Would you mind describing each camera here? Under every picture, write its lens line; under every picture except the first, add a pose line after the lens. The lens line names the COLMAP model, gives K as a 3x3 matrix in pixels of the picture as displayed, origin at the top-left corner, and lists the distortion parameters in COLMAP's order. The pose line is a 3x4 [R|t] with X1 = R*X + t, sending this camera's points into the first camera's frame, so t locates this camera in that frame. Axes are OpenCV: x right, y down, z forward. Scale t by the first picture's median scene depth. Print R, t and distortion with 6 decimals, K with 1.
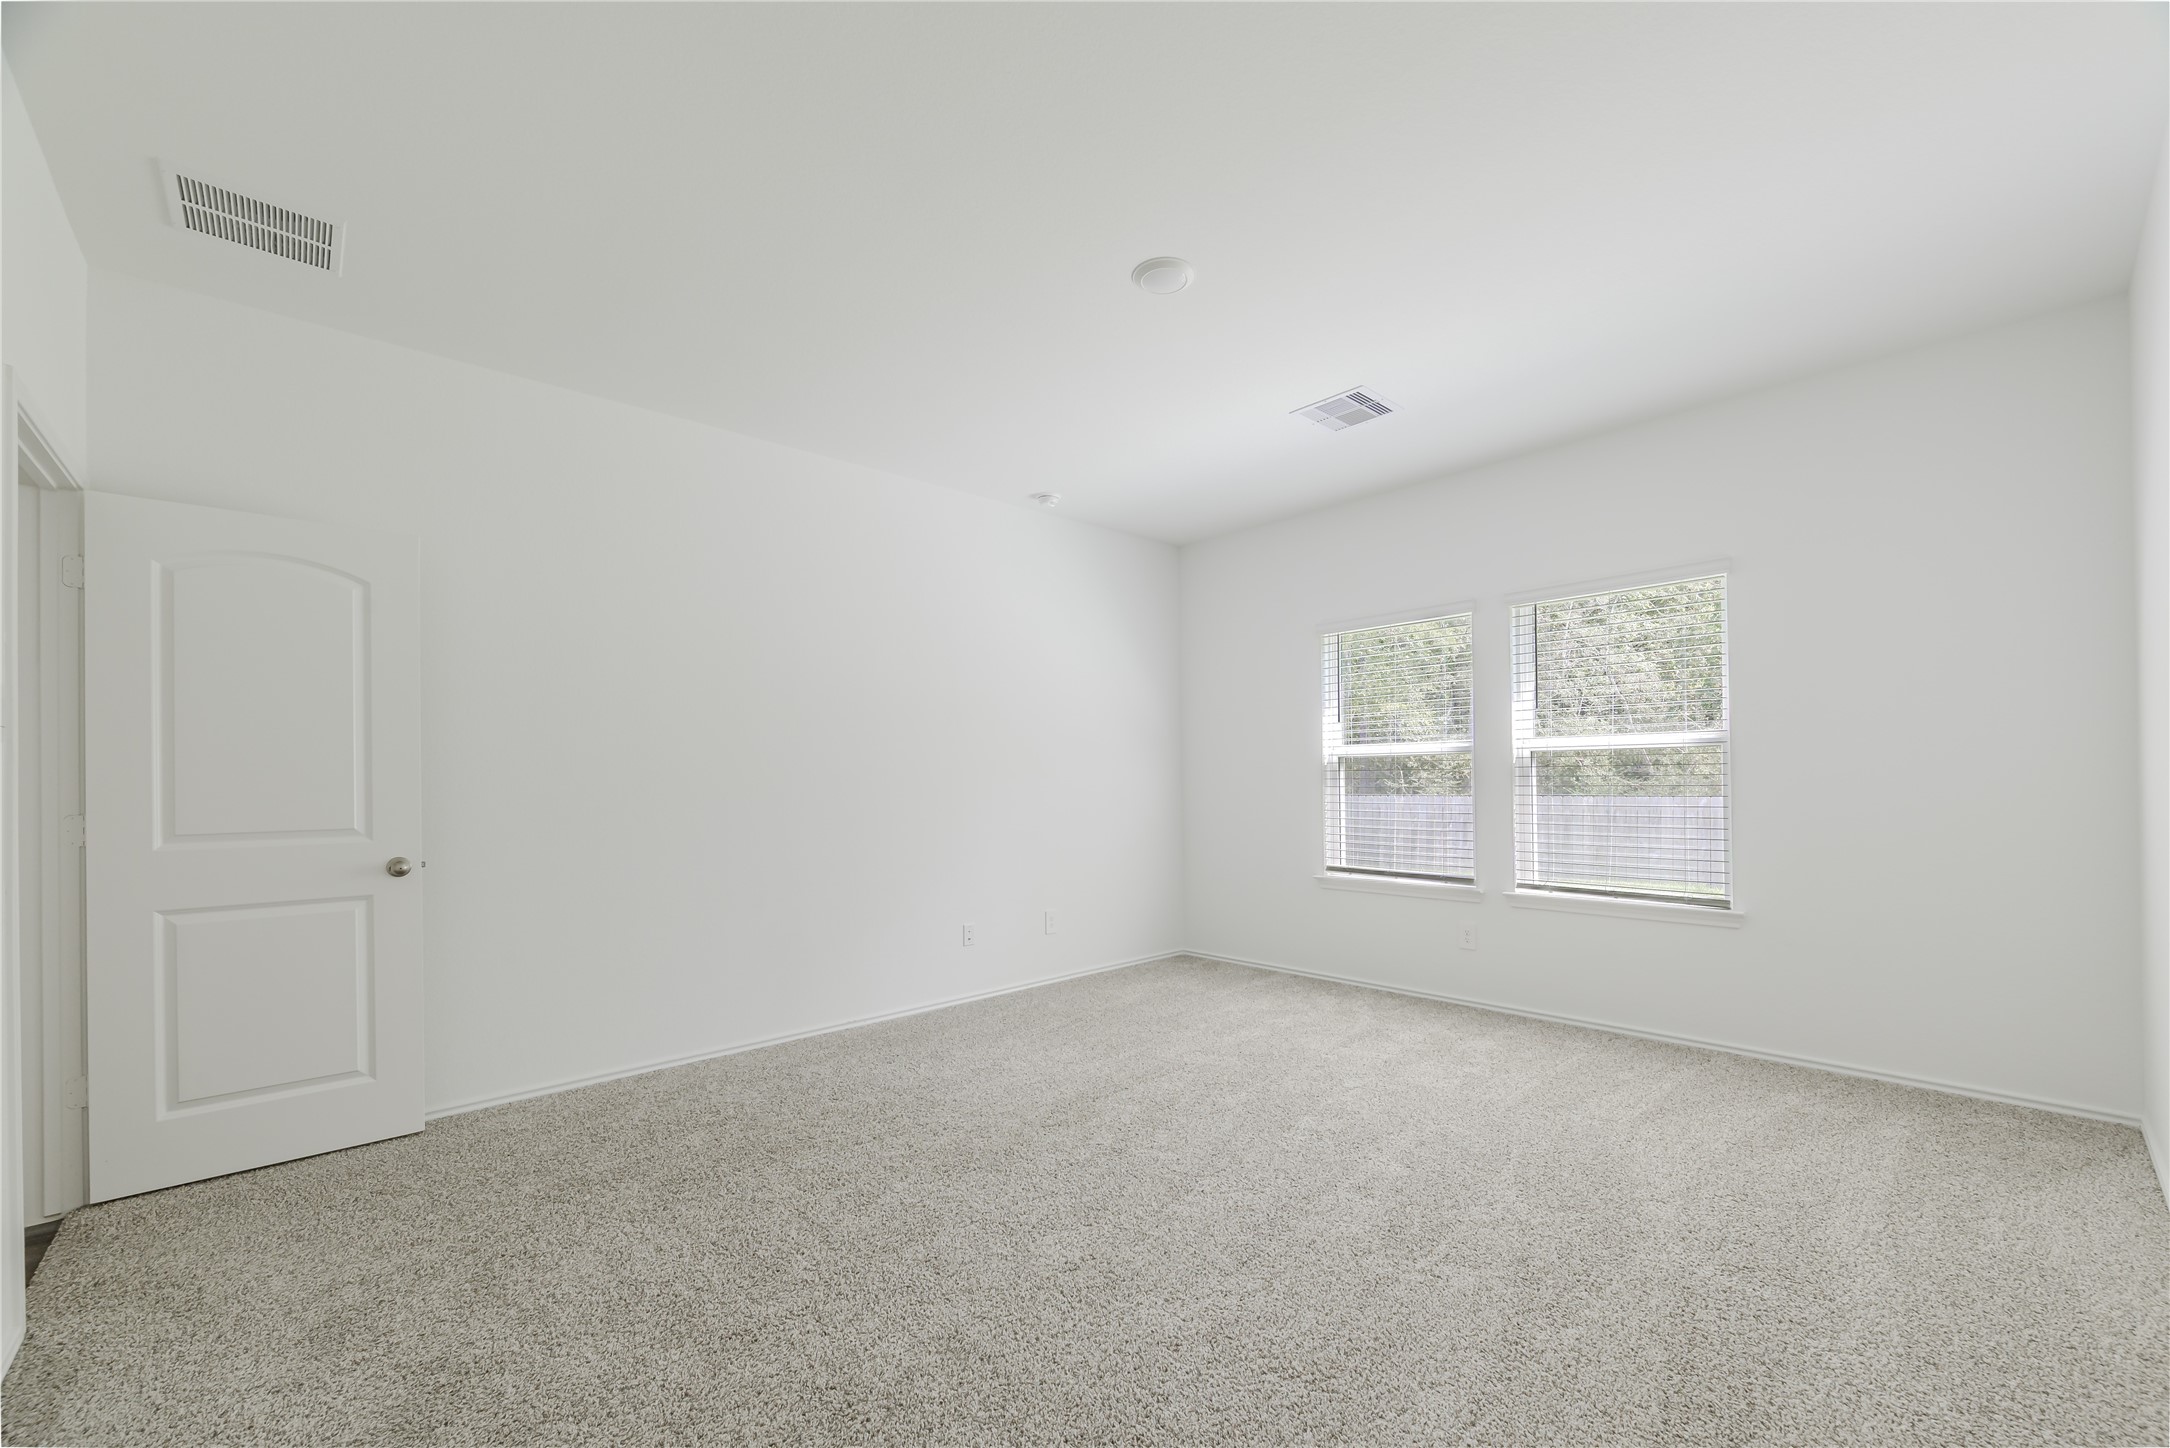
lens RADIAL K [[877.9, 0, 1094.9], [0, 877.9, 774.4], [0, 0, 1]] dist [-0.009069, -0.000512]
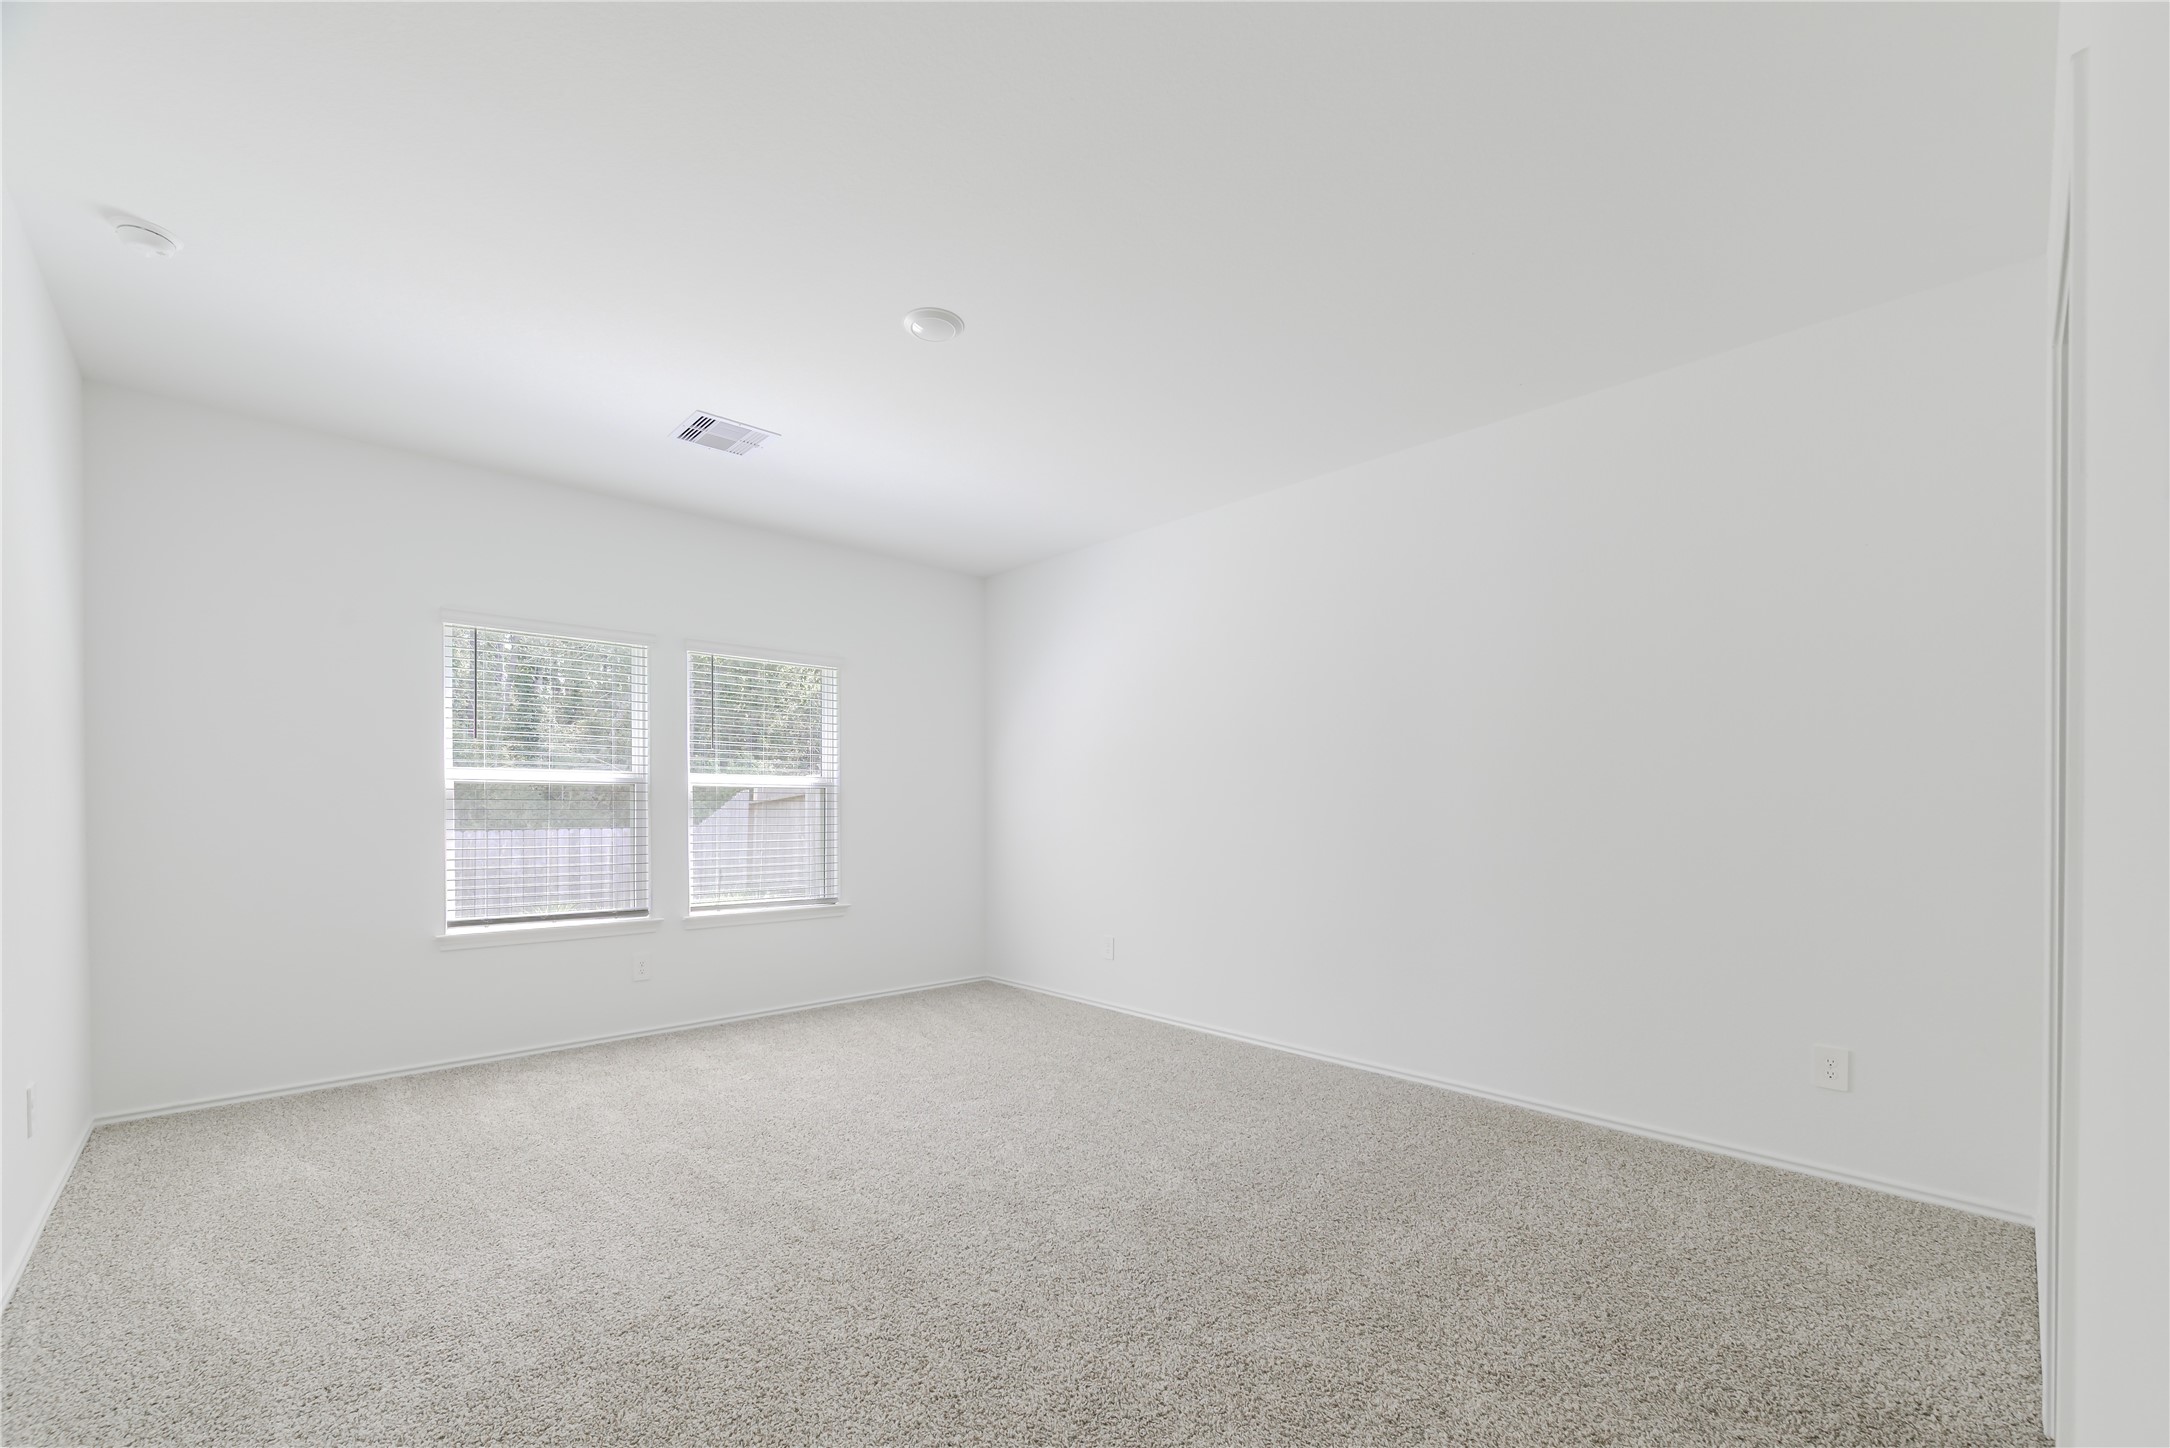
lens RADIAL K [[886.3, 0, 1082.2], [0, 886.3, 812.0], [0, 0, 1]] dist [-0.009056, -0.000185]
pose [[-0.019848, 0.007449, 0.999775, -0.607706], [-0.006727, 0.999949, -0.007584, 0.010561], [-0.999780, -0.006876, -0.019797, 0.523448]]
